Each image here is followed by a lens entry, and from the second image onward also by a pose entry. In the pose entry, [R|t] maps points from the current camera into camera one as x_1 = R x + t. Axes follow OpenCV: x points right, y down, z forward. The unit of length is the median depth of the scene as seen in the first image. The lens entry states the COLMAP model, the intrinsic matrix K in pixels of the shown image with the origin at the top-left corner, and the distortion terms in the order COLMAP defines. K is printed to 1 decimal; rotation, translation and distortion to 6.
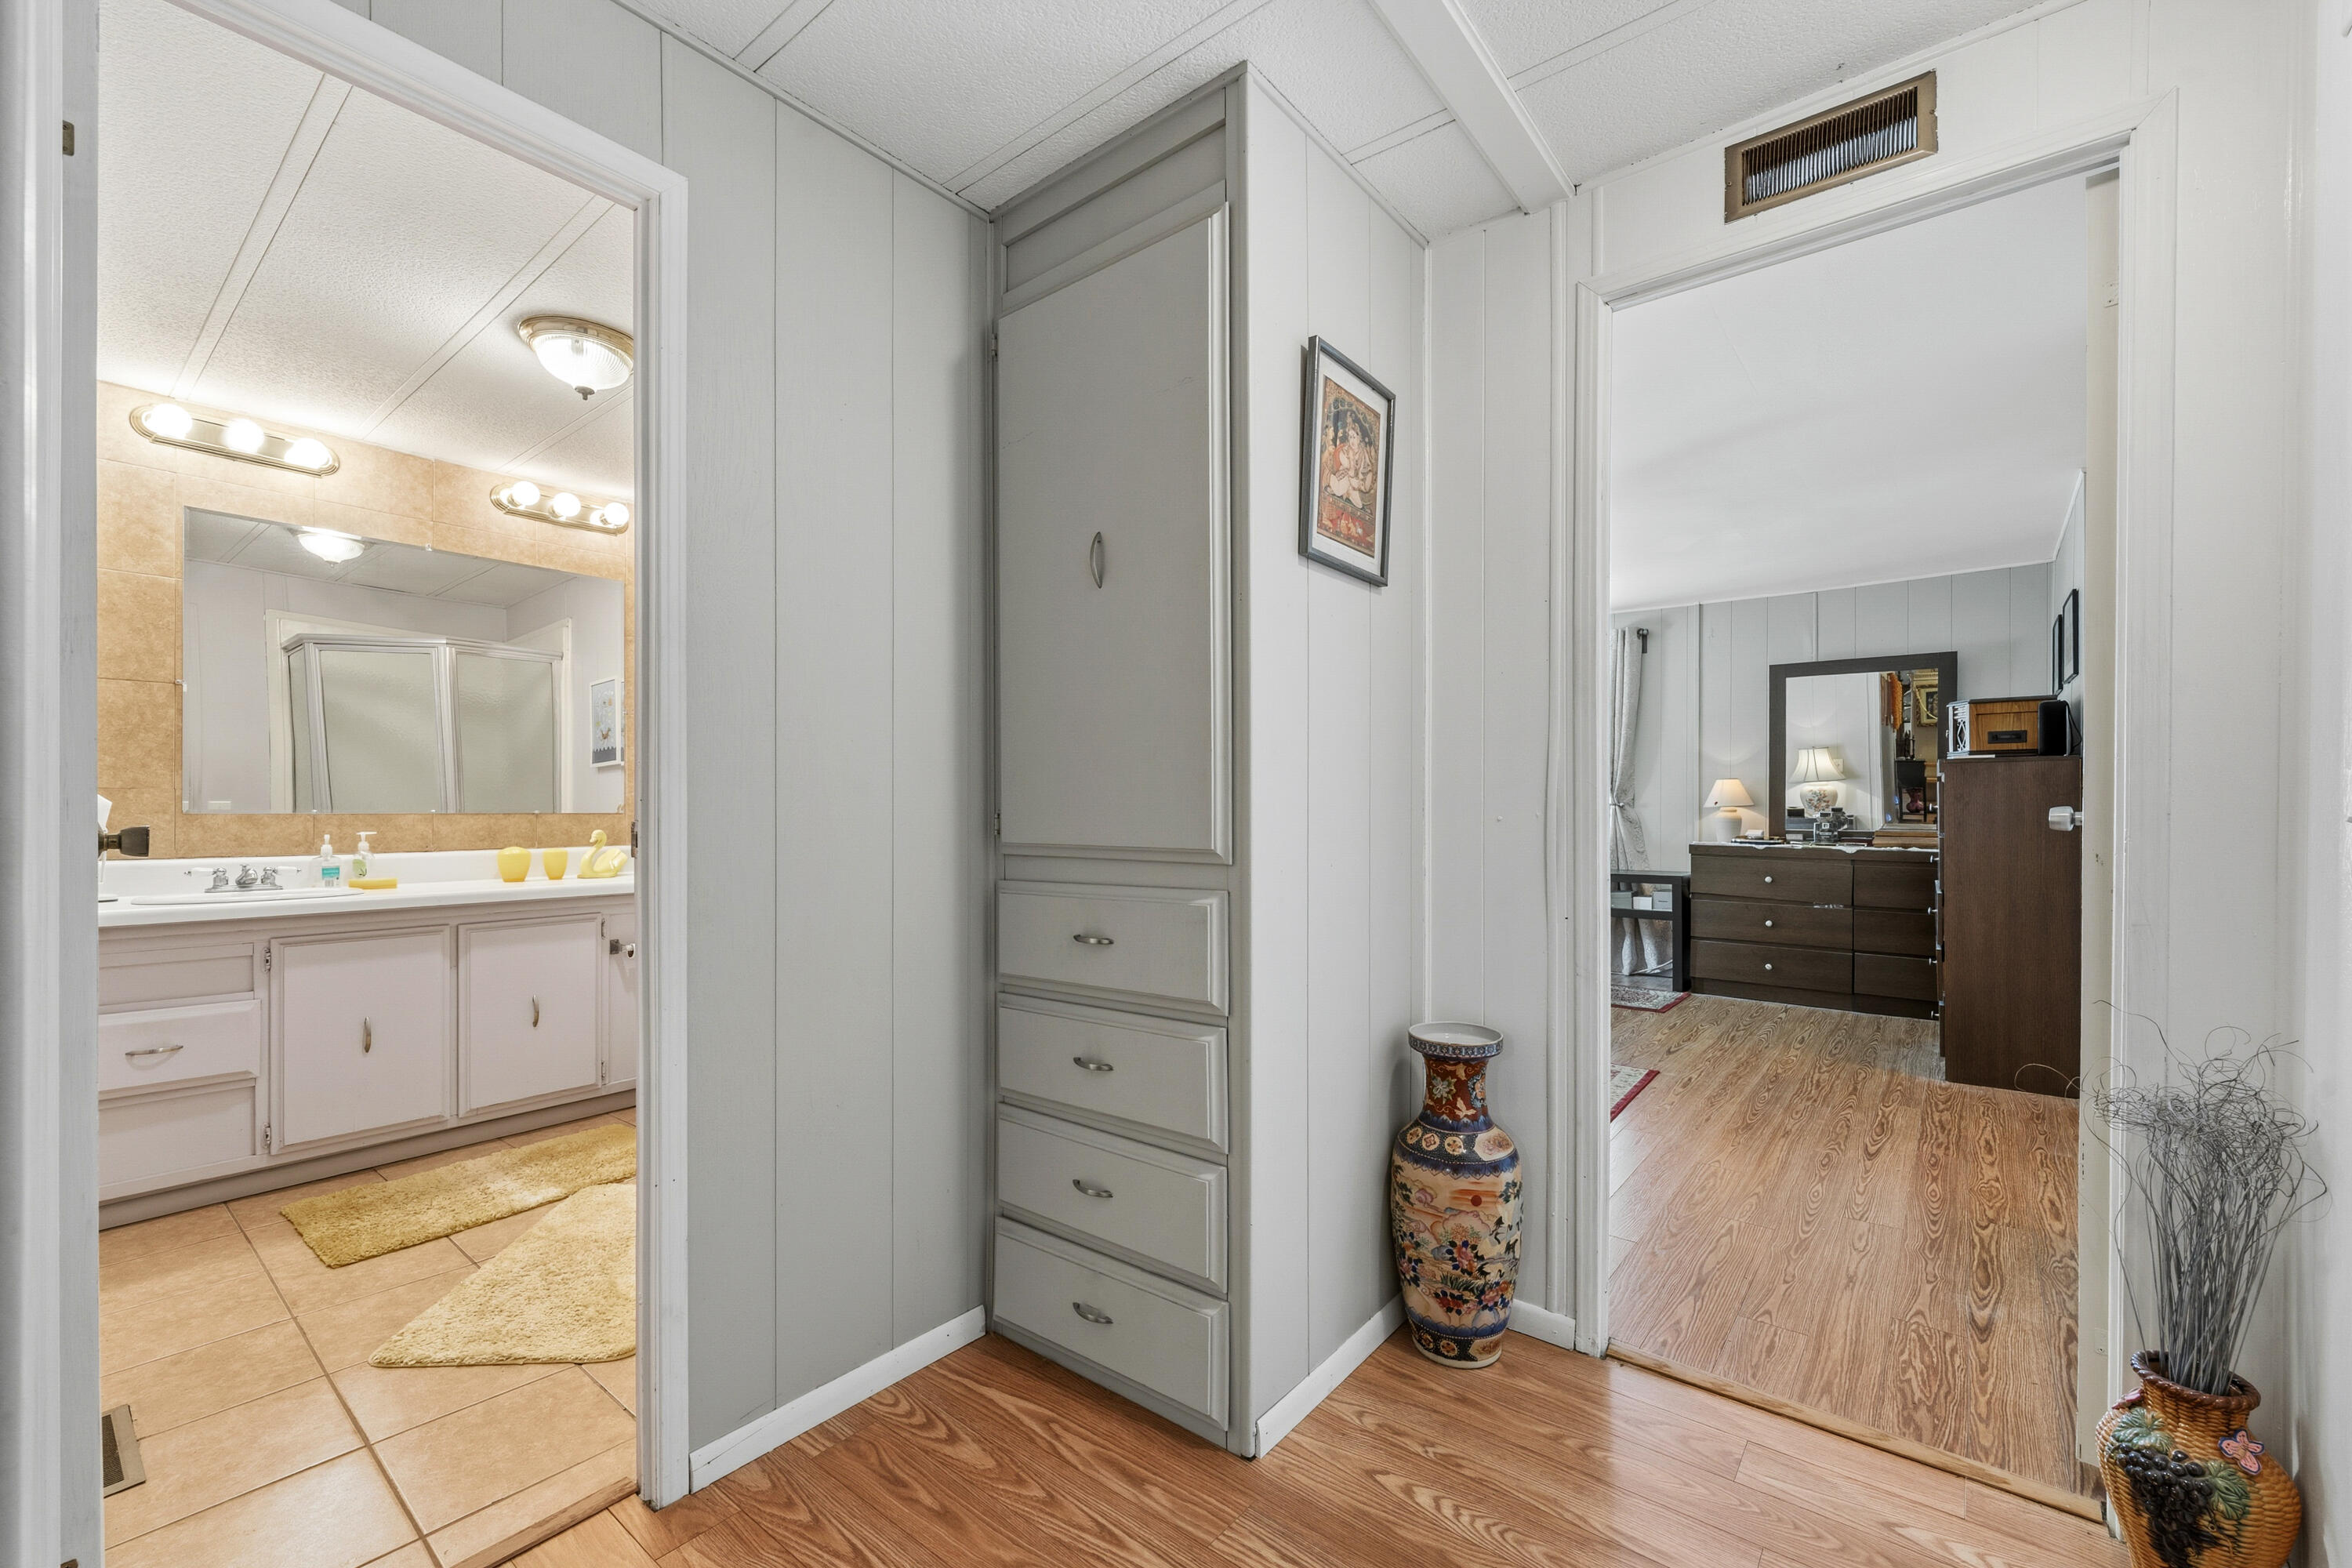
lens RADIAL K [[977.0, 0, 1180.7], [0, 977.0, 801.2], [0, 0, 1]] dist [0.000019, 0.000372]
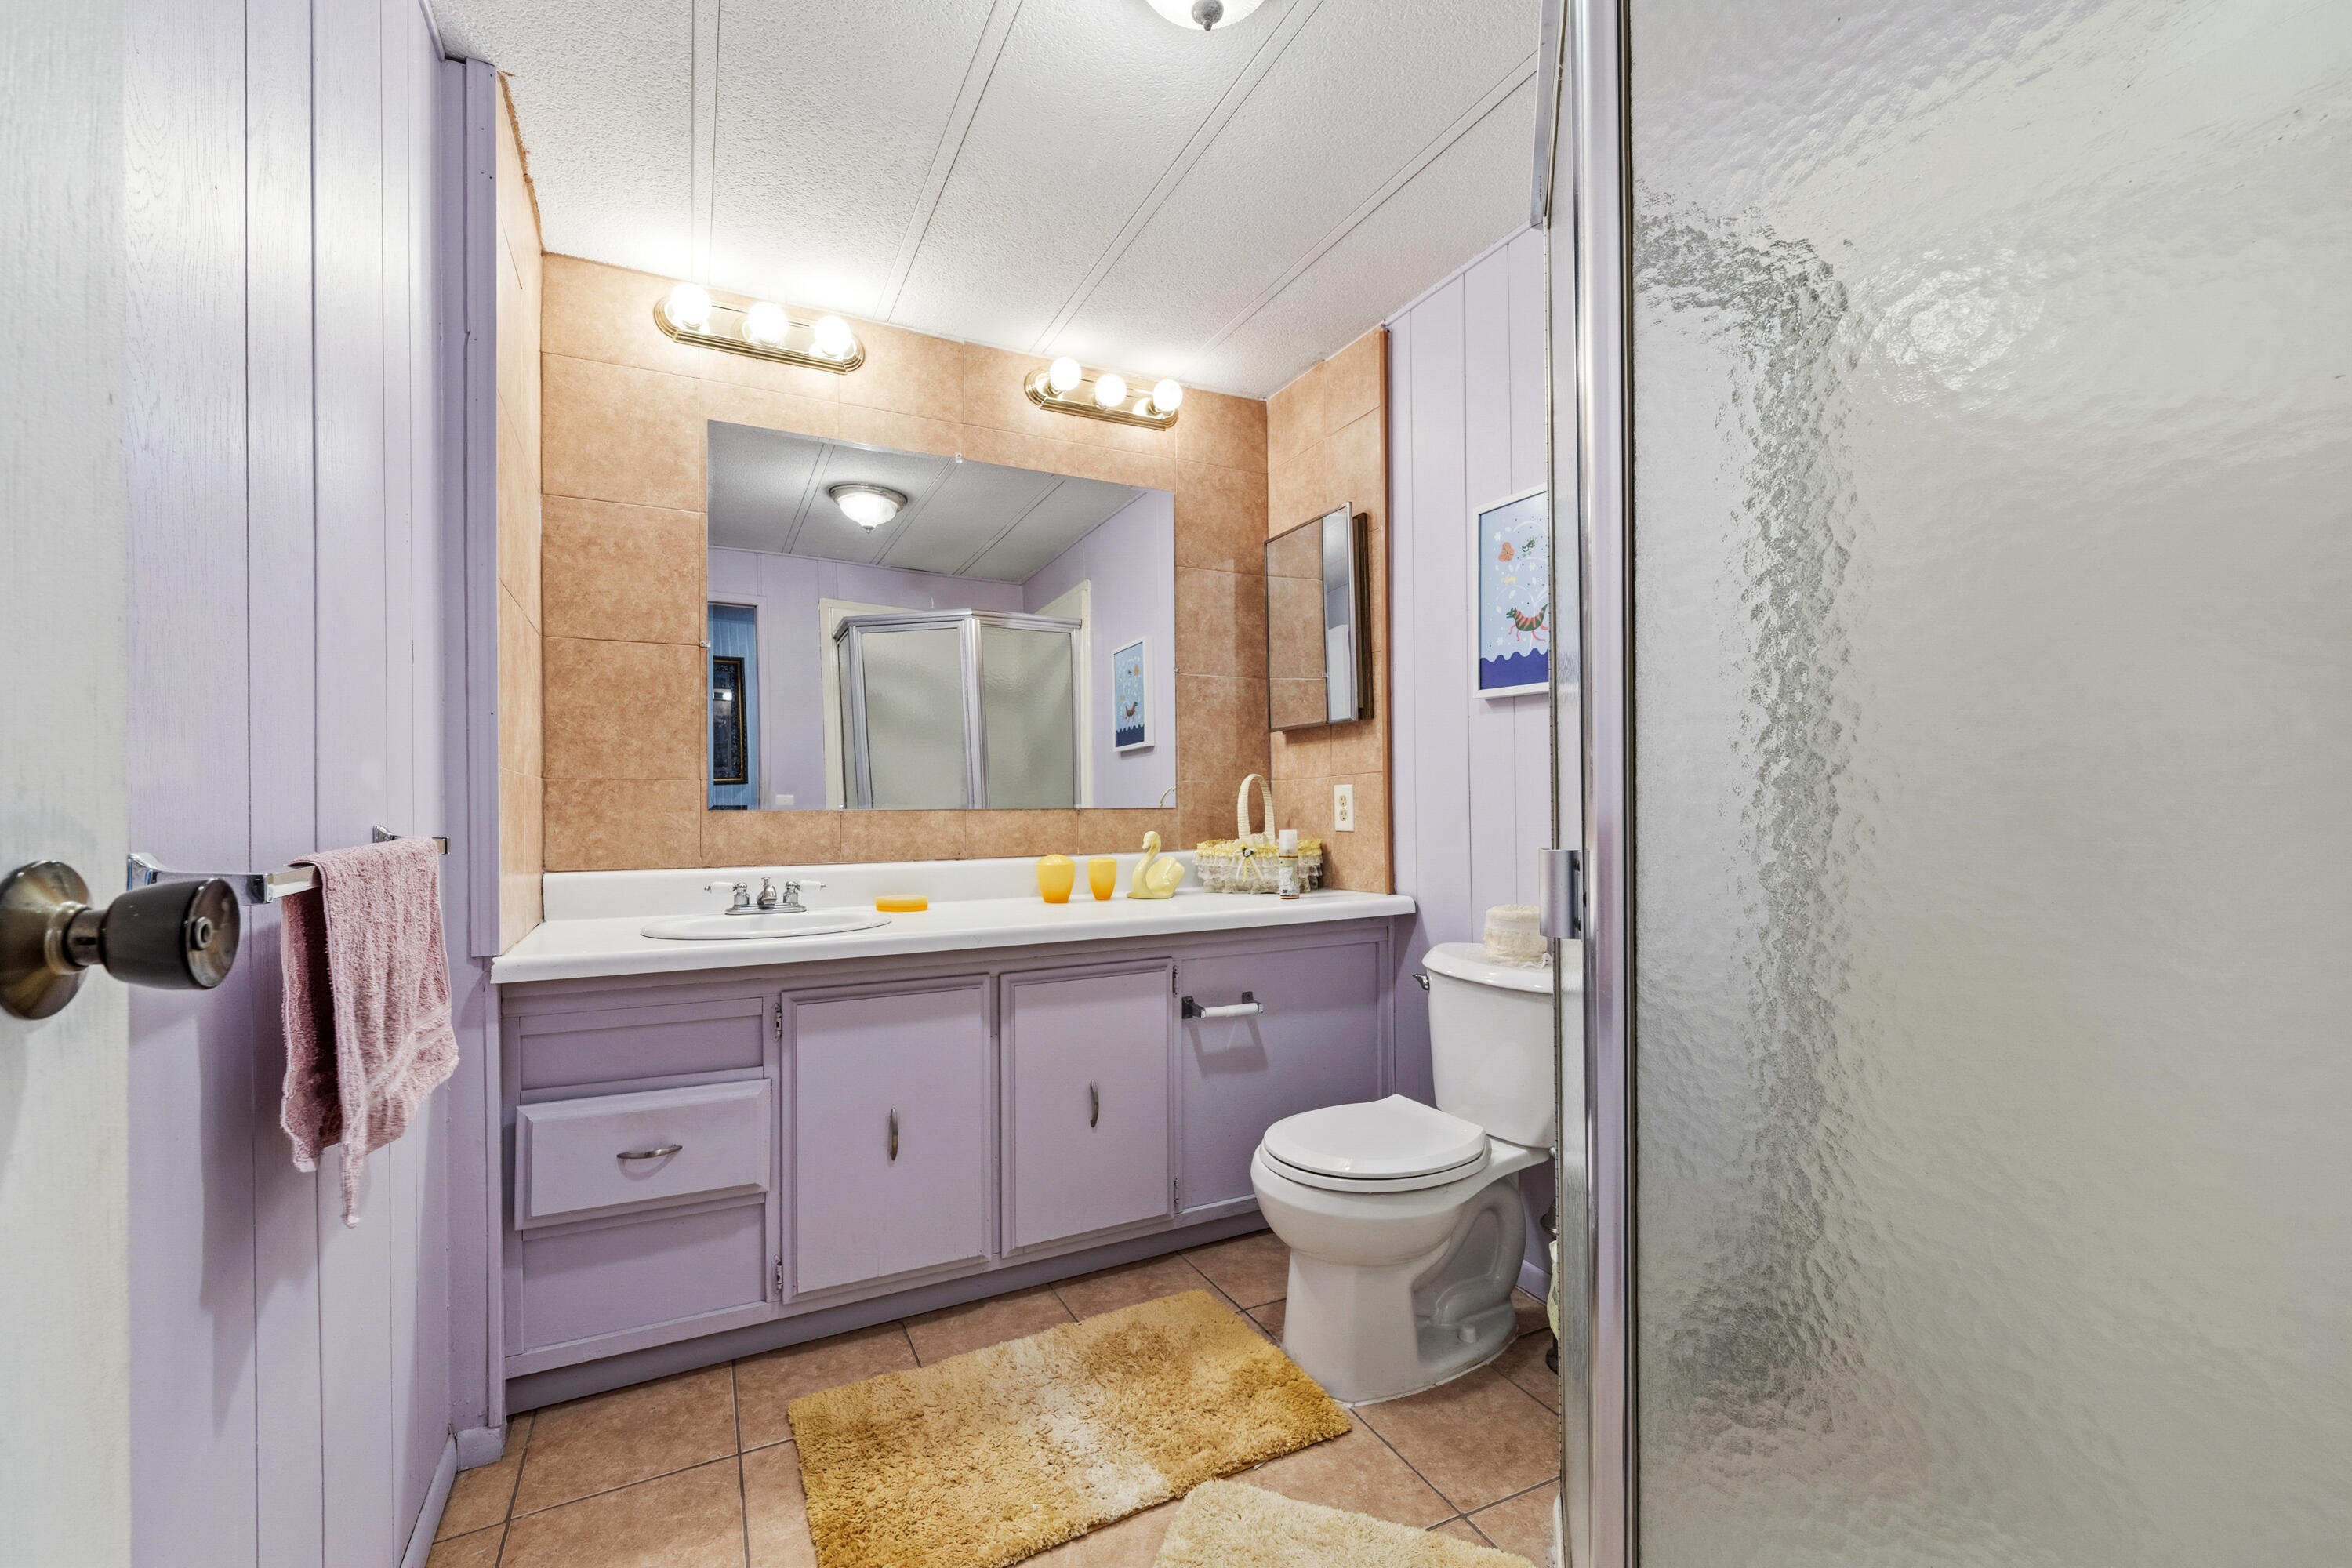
lens RADIAL K [[973.8, 0, 1176.0], [0, 973.8, 784.0], [0, 0, 1]] dist [-0.000069, -0.000116]
pose [[0.909483, -0.009994, -0.415622, -0.338364], [0.007478, 0.999943, -0.007683, 0.000126], [0.415675, 0.003879, 0.909505, 0.425814]]
